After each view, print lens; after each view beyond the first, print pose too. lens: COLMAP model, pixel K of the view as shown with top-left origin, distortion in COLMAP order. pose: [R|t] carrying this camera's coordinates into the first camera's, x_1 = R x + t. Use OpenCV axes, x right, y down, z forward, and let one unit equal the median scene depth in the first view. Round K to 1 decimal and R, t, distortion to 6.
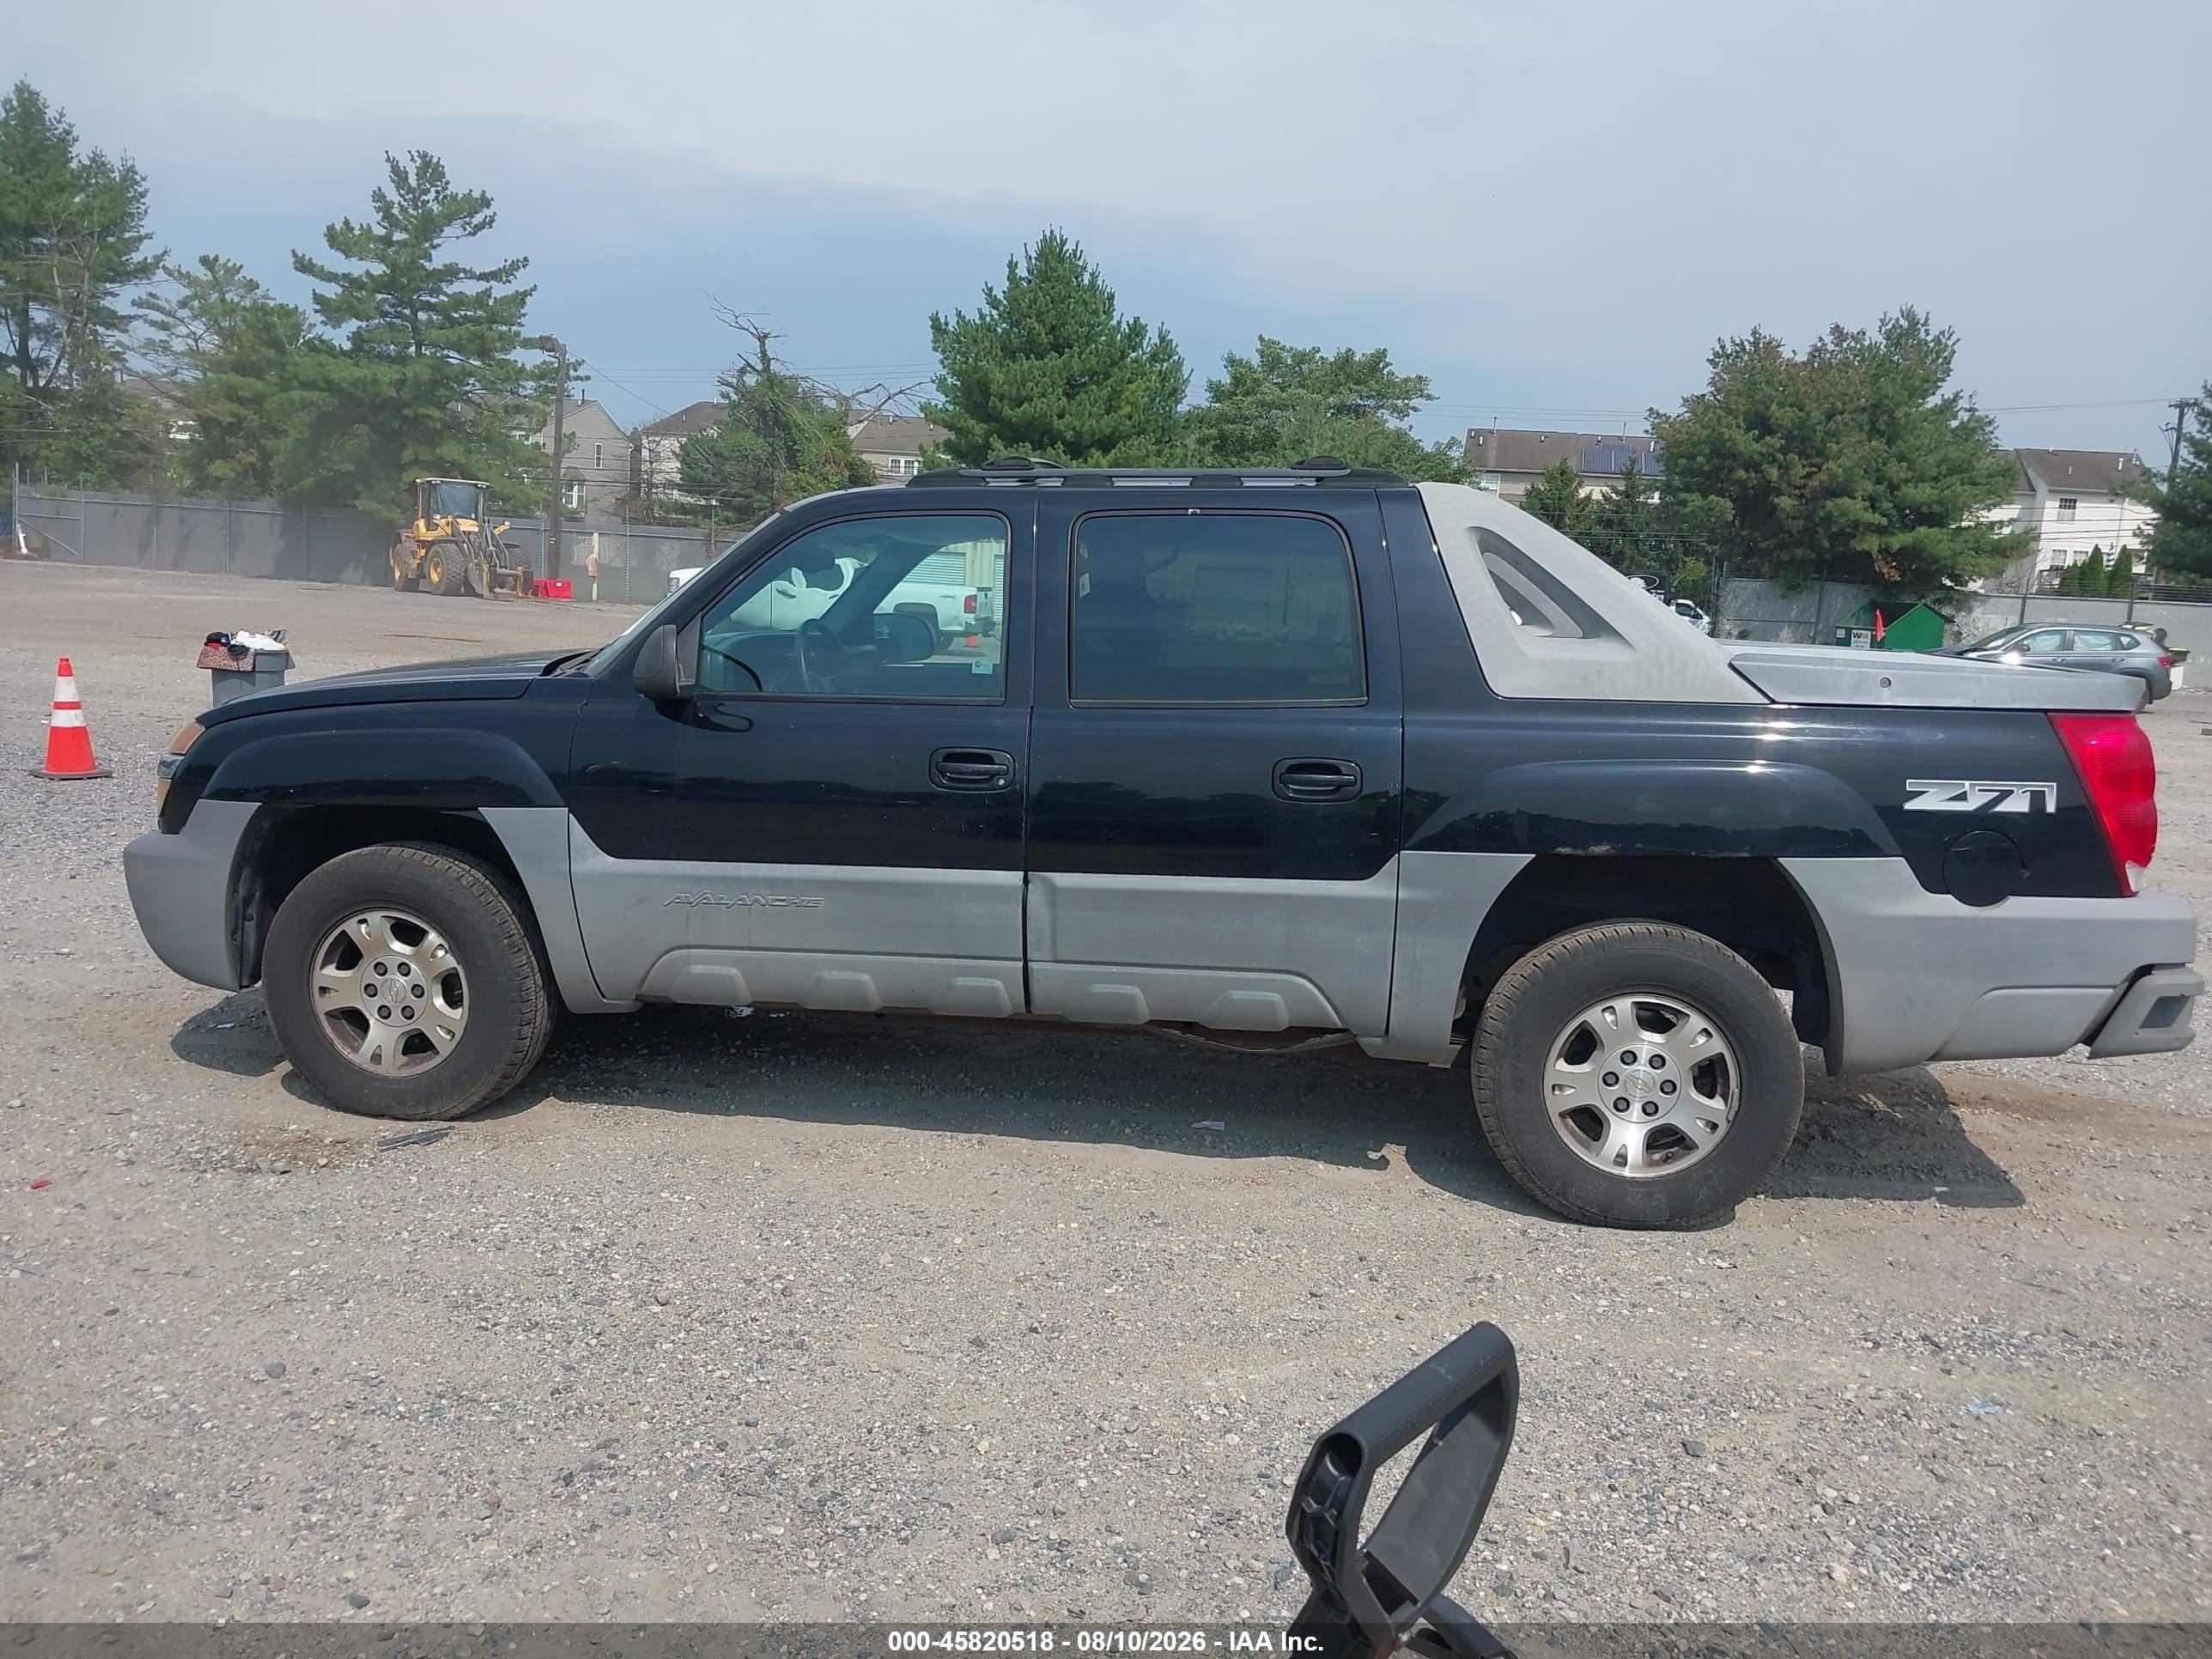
lens RADIAL K [[1770.2, 0, 1172.4], [0, 1770.2, 821.9], [0, 0, 1]] dist [0.013475, -0.017163]
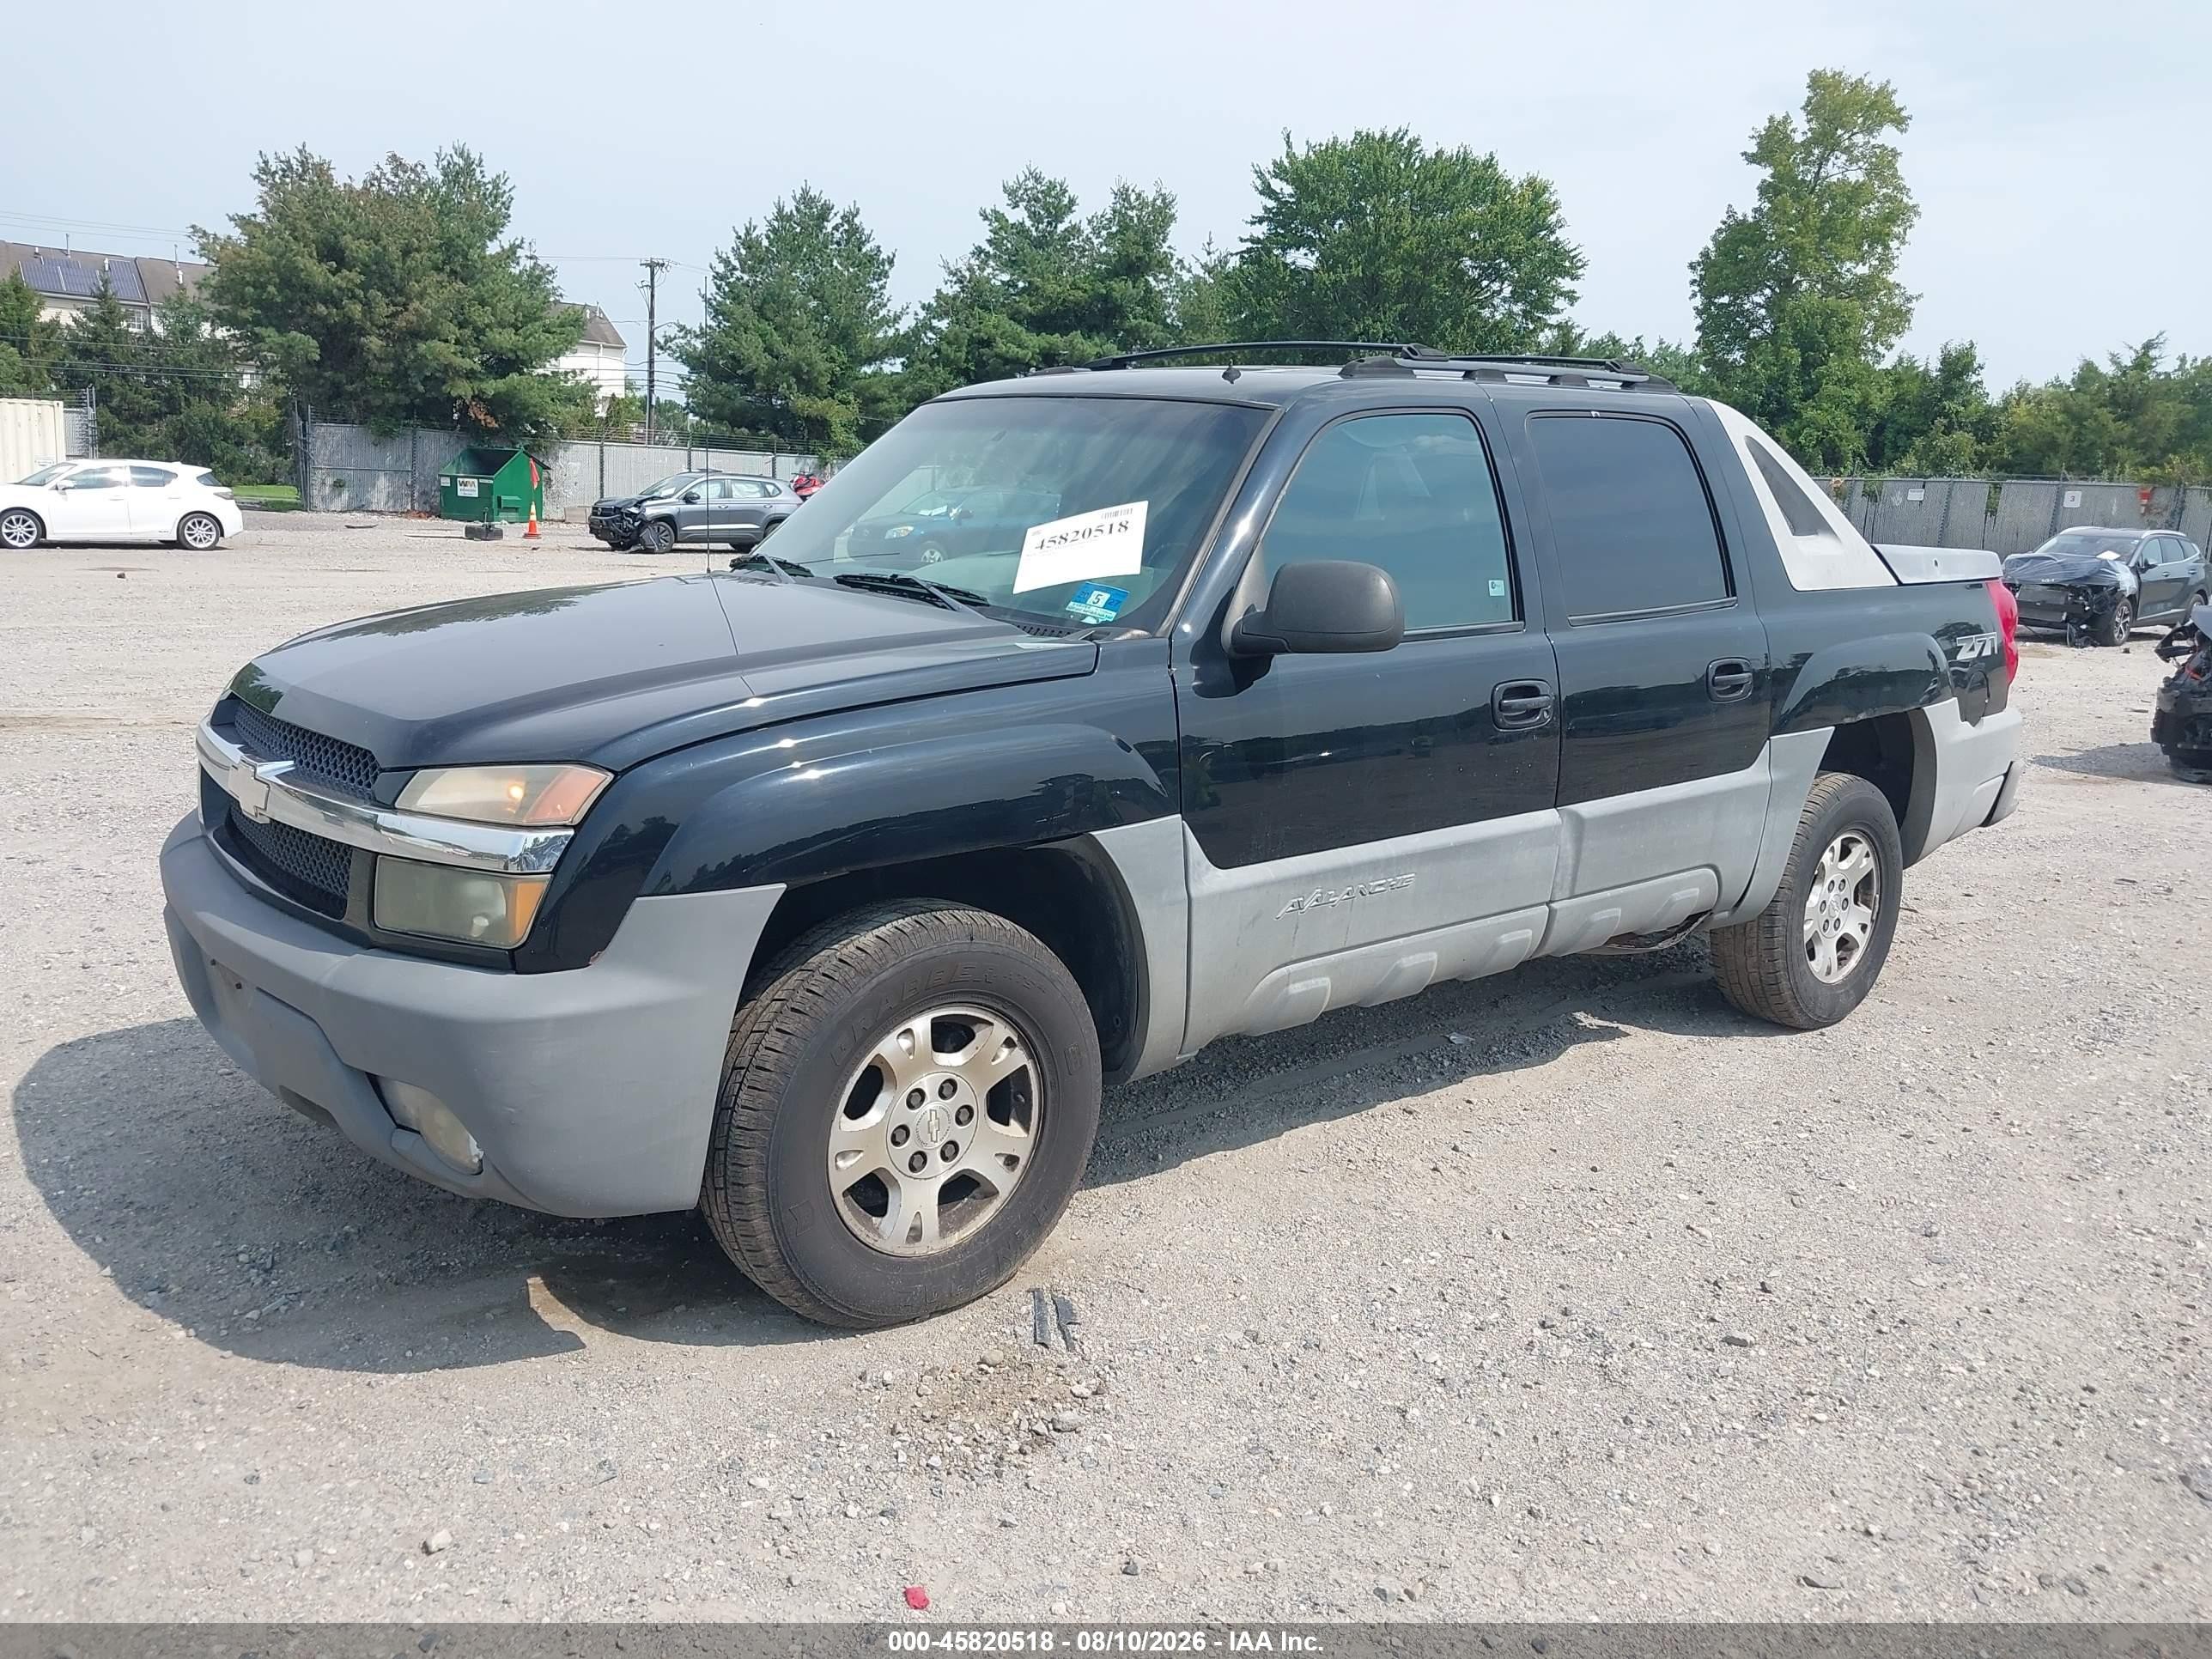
lens RADIAL K [[1770.2, 0, 1102.3], [0, 1770.2, 817.4], [0, 0, 1]] dist [0.013475, -0.017163]
pose [[0.671085, -0.151259, 0.725786, -0.118241], [0.088058, 0.988298, 0.124547, -0.013431], [-0.736132, -0.019670, 0.676552, 0.068205]]
